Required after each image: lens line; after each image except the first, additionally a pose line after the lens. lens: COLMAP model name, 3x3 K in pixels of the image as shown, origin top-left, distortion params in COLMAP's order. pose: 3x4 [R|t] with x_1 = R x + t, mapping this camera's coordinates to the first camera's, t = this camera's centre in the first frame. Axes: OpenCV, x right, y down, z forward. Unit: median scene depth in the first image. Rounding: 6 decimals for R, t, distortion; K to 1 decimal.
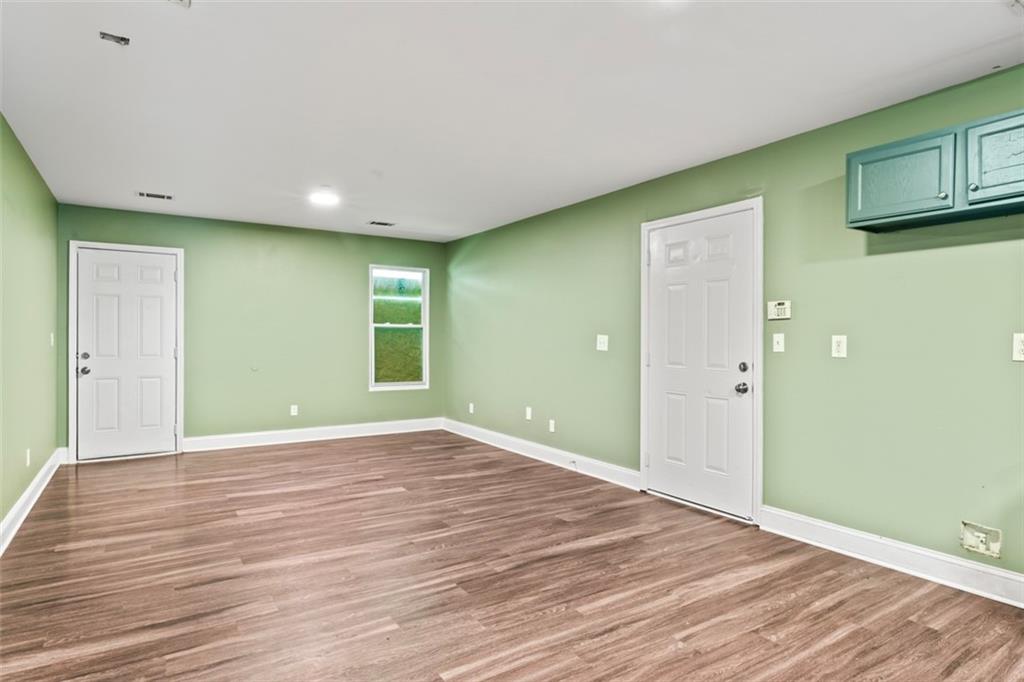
lens RADIAL K [[569.1, 0, 510.1], [0, 569.1, 344.2], [0, 0, 1]] dist [0.005567, -0.002547]
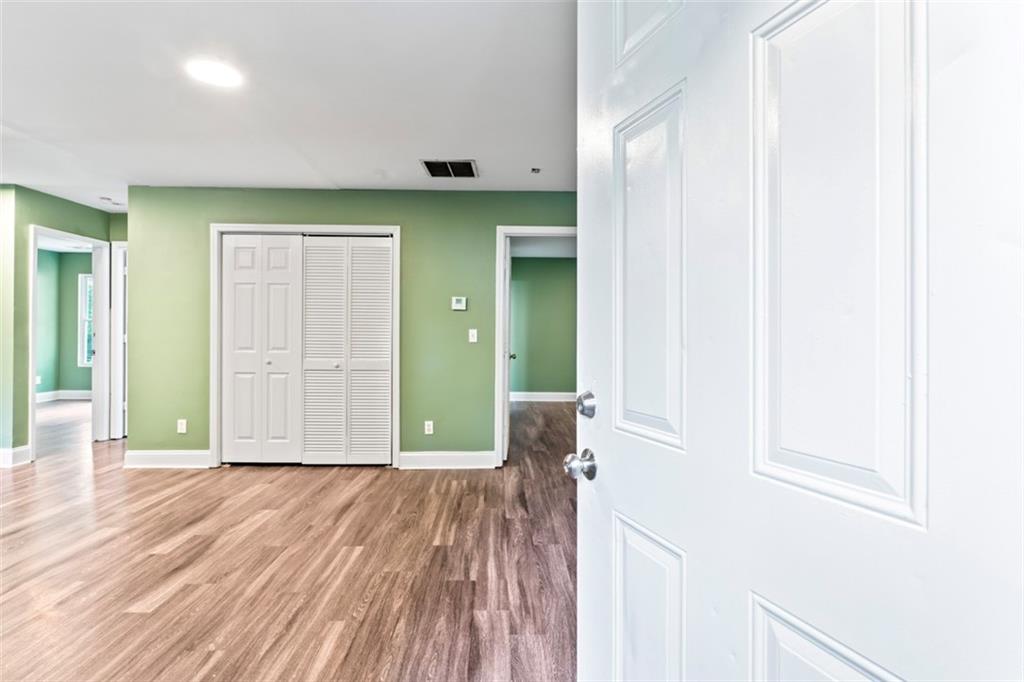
lens RADIAL K [[495.9, 0, 510.0], [0, 495.9, 333.0], [0, 0, 1]] dist [0.000268, -0.000657]
pose [[-0.525954, -0.006838, -0.850486, 0.508553], [-0.010033, 0.999948, -0.001835, -0.004251], [0.850454, 0.007568, -0.525995, 1.265094]]
